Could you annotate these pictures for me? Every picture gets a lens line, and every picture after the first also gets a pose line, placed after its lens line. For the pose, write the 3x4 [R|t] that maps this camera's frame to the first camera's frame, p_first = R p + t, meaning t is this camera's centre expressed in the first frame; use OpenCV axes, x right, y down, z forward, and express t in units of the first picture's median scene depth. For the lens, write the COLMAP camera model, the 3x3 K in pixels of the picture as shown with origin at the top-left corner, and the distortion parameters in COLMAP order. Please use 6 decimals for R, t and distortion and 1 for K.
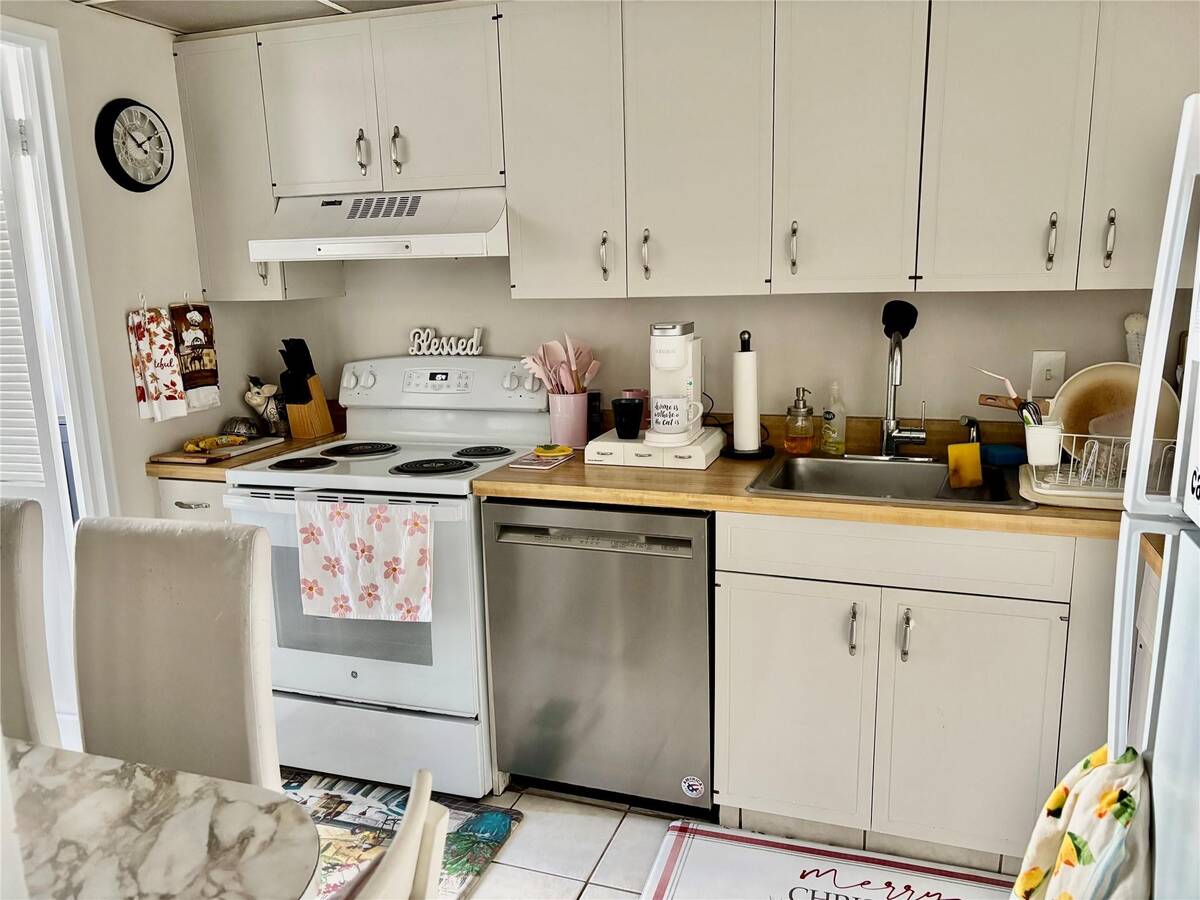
lens RADIAL K [[902.5, 0, 600.5], [0, 902.5, 448.4], [0, 0, 1]] dist [0.009672, -0.019714]
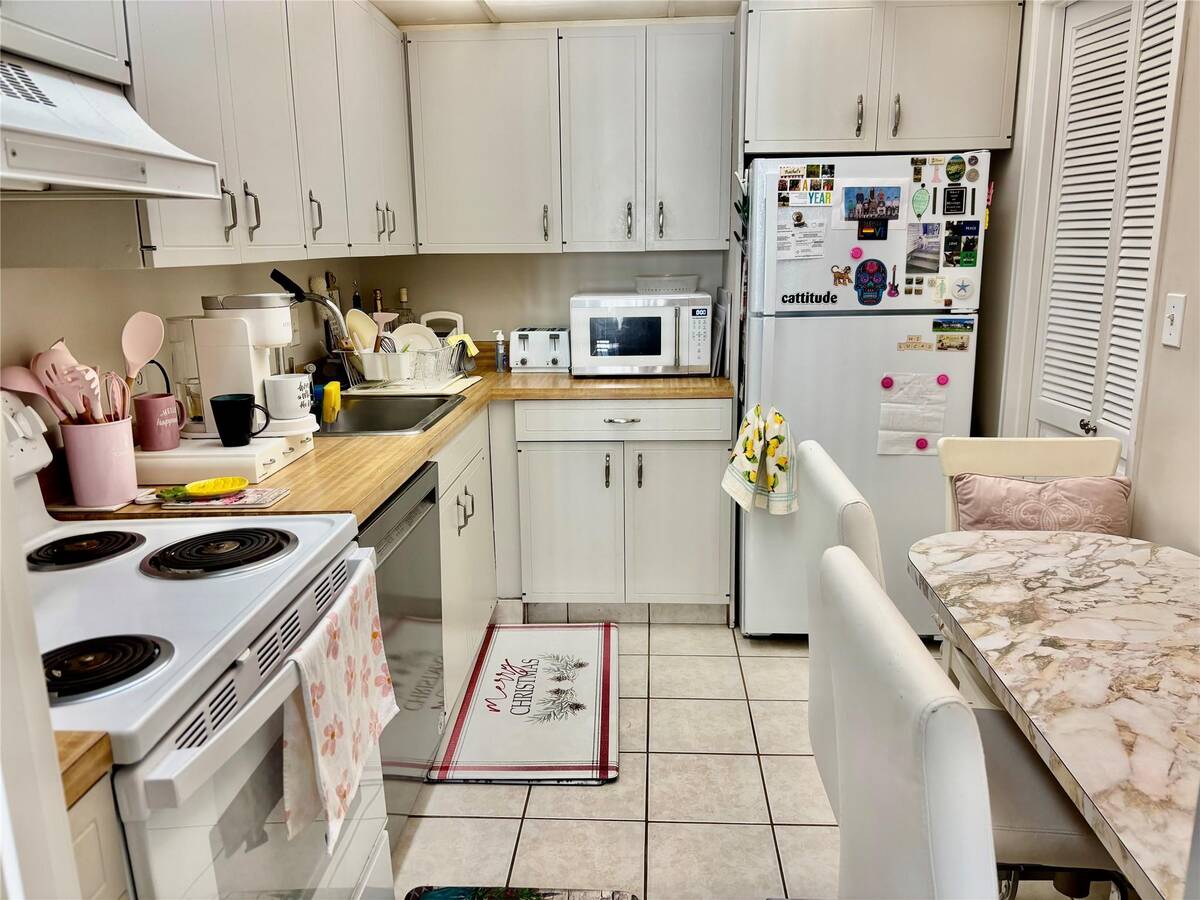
lens RADIAL K [[902.5, 0, 600.5], [0, 902.5, 450.5], [0, 0, 1]] dist [0.009672, -0.019714]
pose [[-0.266775, -0.188531, 0.945139, -1.732215], [0.210922, 0.945485, 0.248134, -0.291963], [-0.940395, 0.265547, -0.212466, 1.880305]]
